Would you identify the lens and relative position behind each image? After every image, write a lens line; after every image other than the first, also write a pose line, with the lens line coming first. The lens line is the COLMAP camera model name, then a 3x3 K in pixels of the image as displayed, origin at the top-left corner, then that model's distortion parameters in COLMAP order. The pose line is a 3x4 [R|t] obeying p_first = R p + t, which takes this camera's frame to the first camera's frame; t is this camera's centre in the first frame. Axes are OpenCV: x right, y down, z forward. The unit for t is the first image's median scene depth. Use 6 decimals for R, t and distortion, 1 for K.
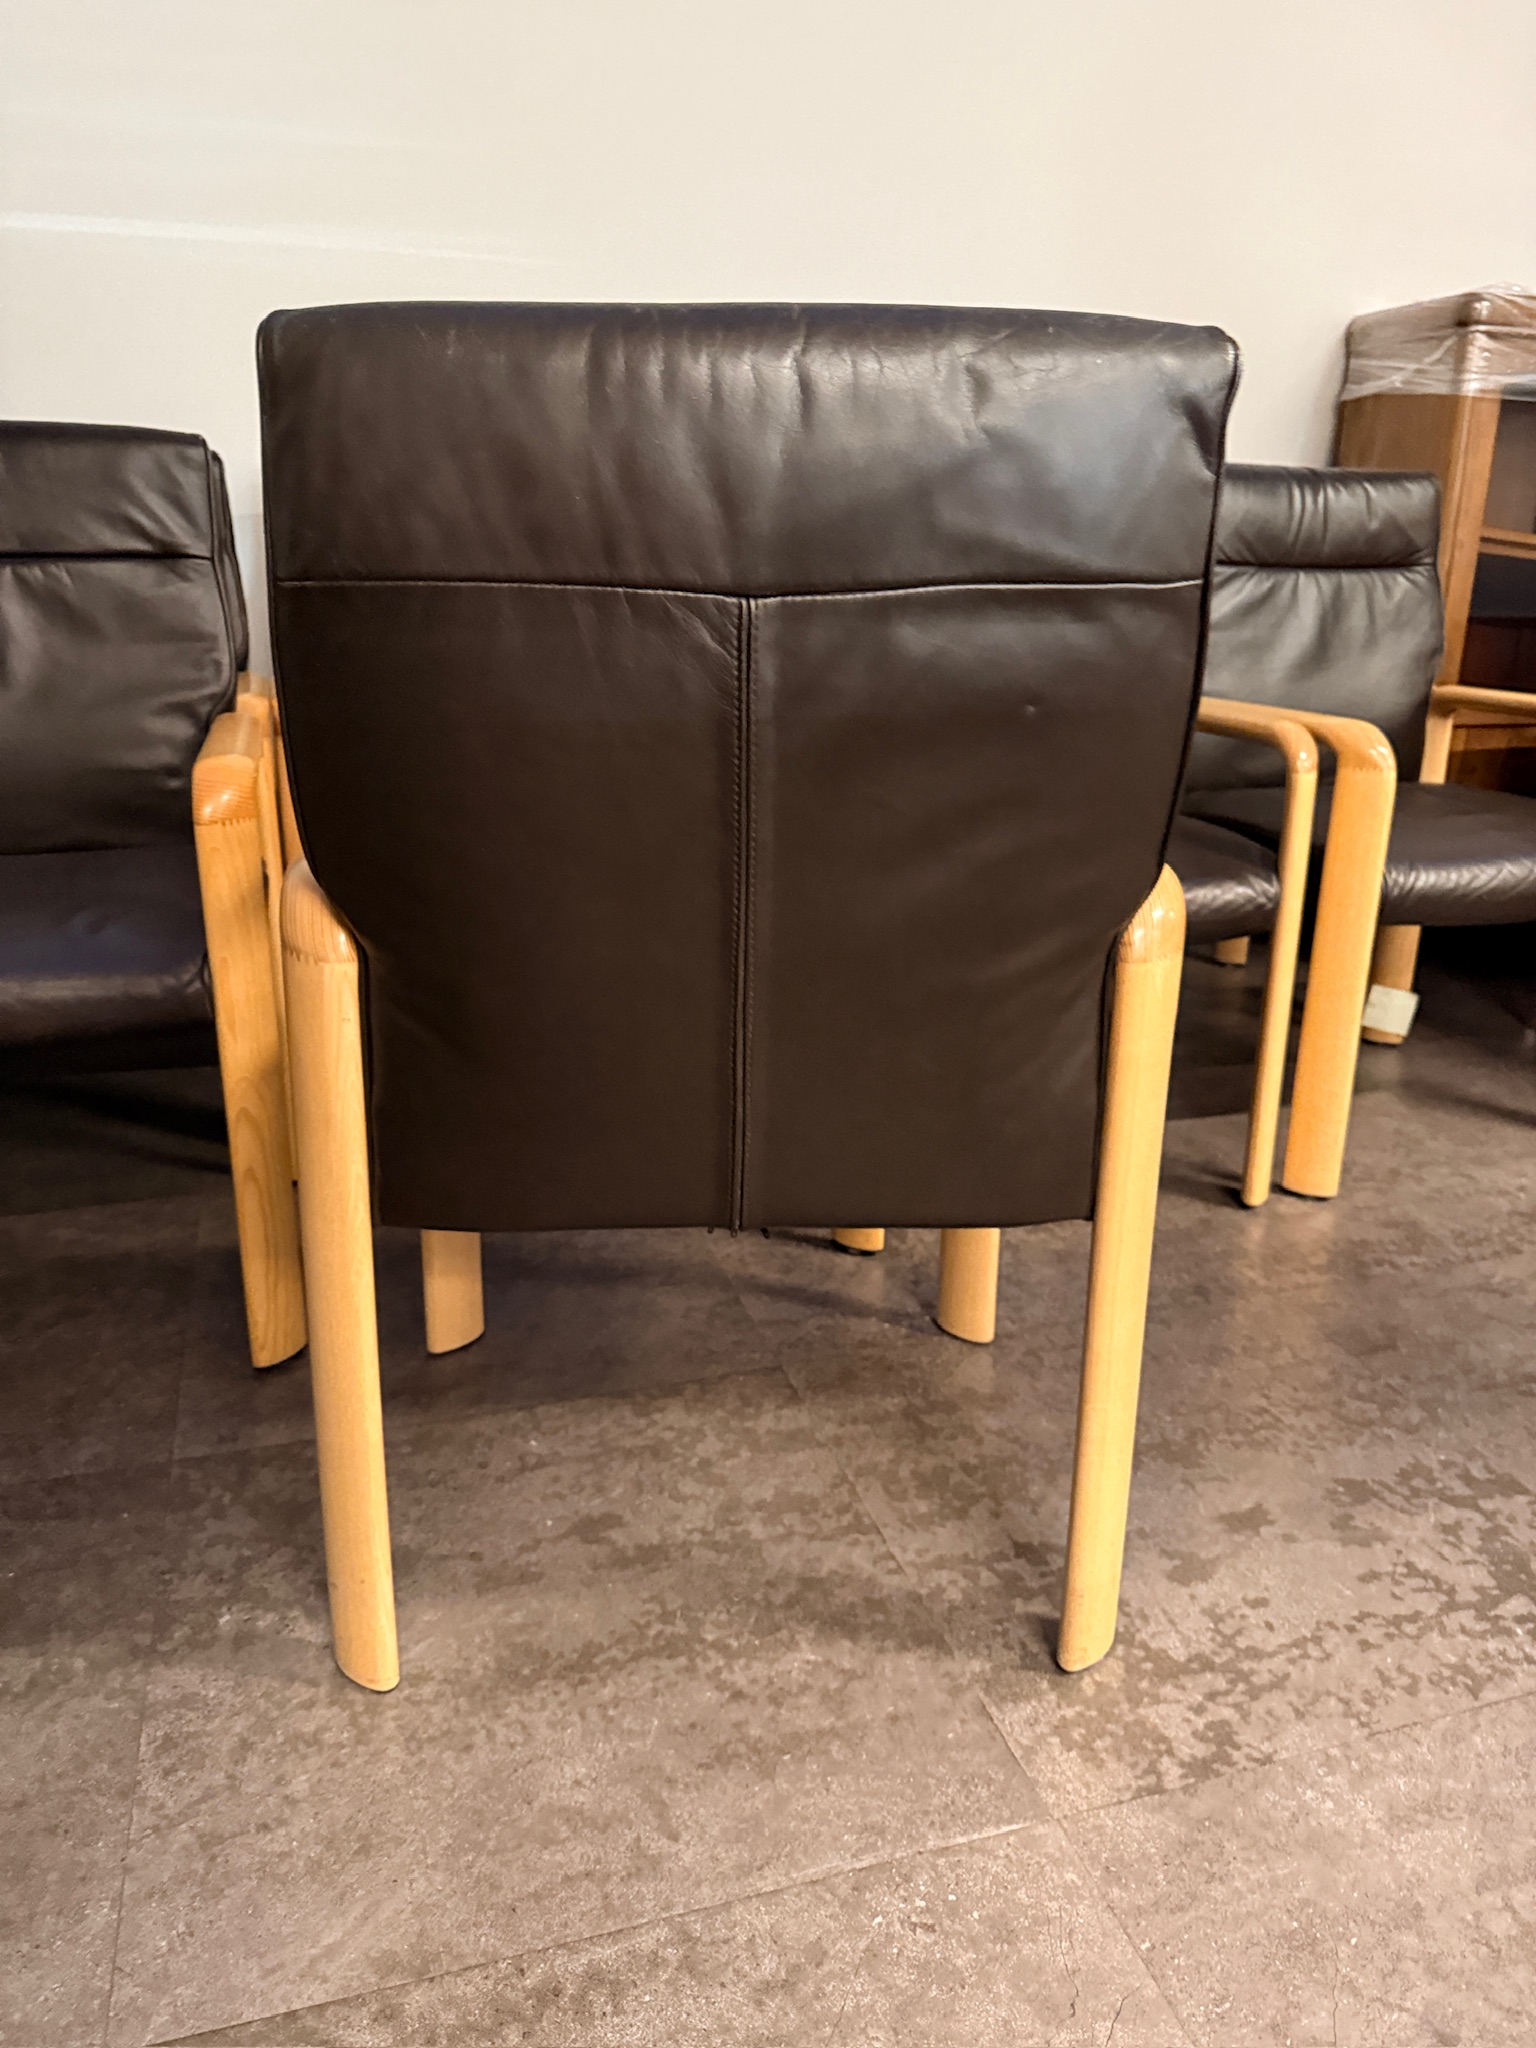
lens RADIAL K [[1481.5, 0, 773.8], [0, 1481.5, 1030.6], [0, 0, 1]] dist [-0.007244, -0.002290]
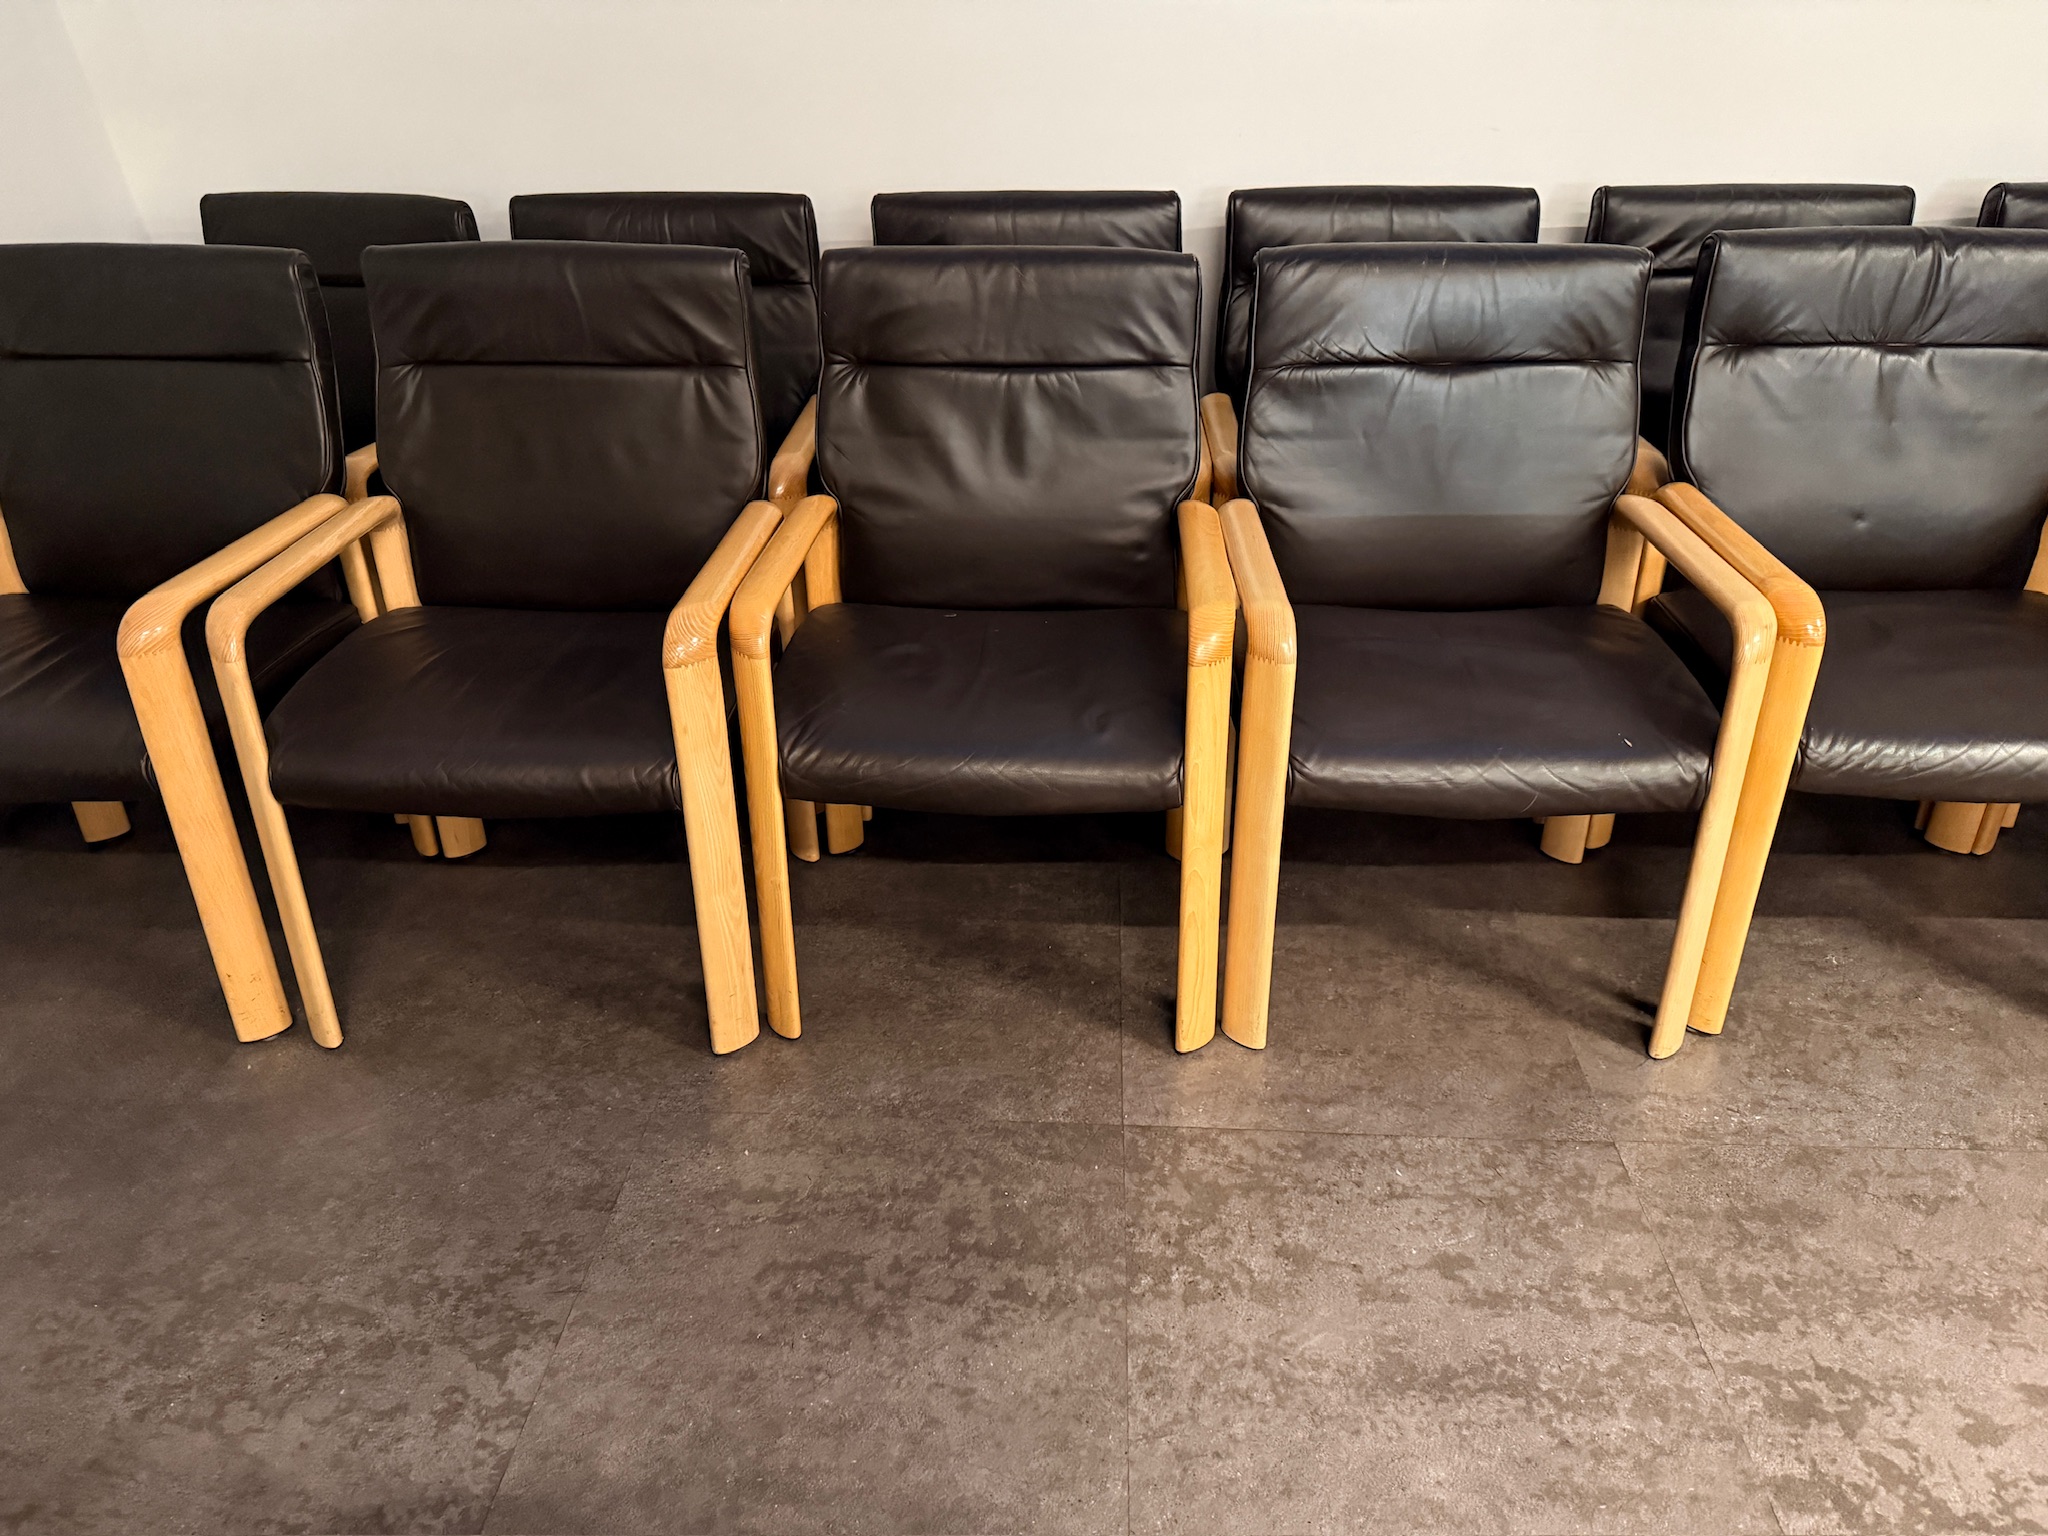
lens RADIAL K [[1460.3, 0, 1032.1], [0, 1460.3, 762.6], [0, 0, 1]] dist [0.083260, -0.114272]
pose [[0.937458, 0.135394, -0.320688, -0.119628], [-0.082448, 0.981406, 0.173332, -0.302478], [0.338193, -0.136052, 0.931190, -0.265016]]
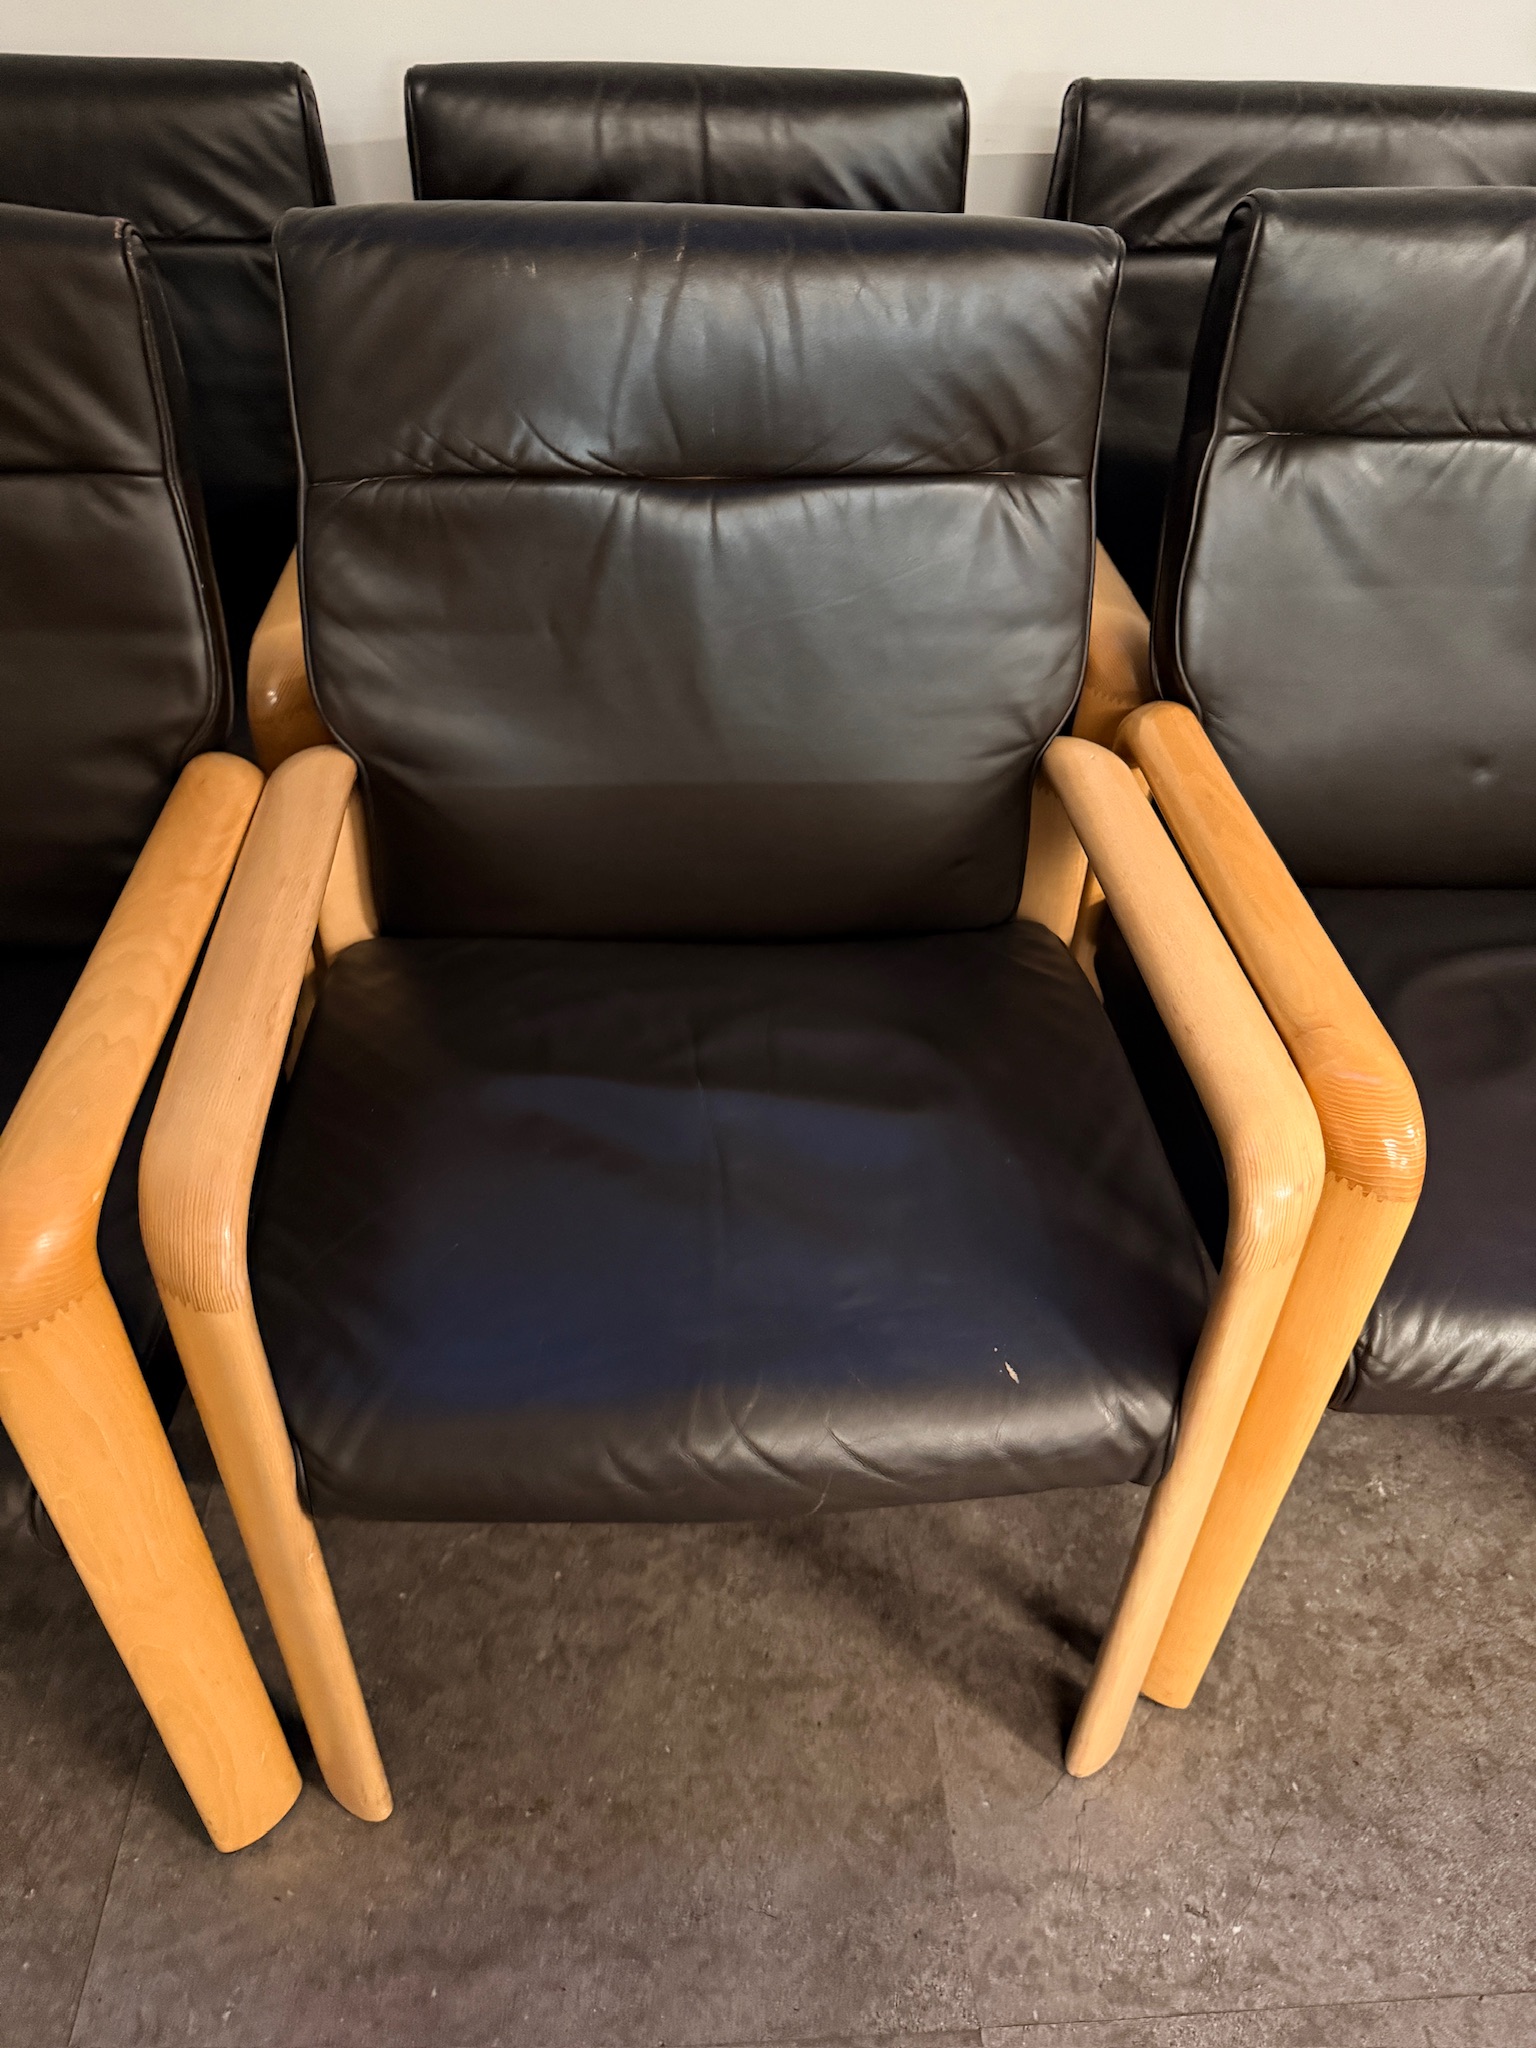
lens RADIAL K [[1468.2, 0, 768.0], [0, 1468.2, 1024.0], [0, 0, 1]] dist [-0.009795, 0.001302]
pose [[0.969295, 0.161784, -0.185184, -0.047369], [-0.085128, 0.927289, 0.364537, -0.519263], [0.230695, -0.337580, 0.912590, 0.731523]]
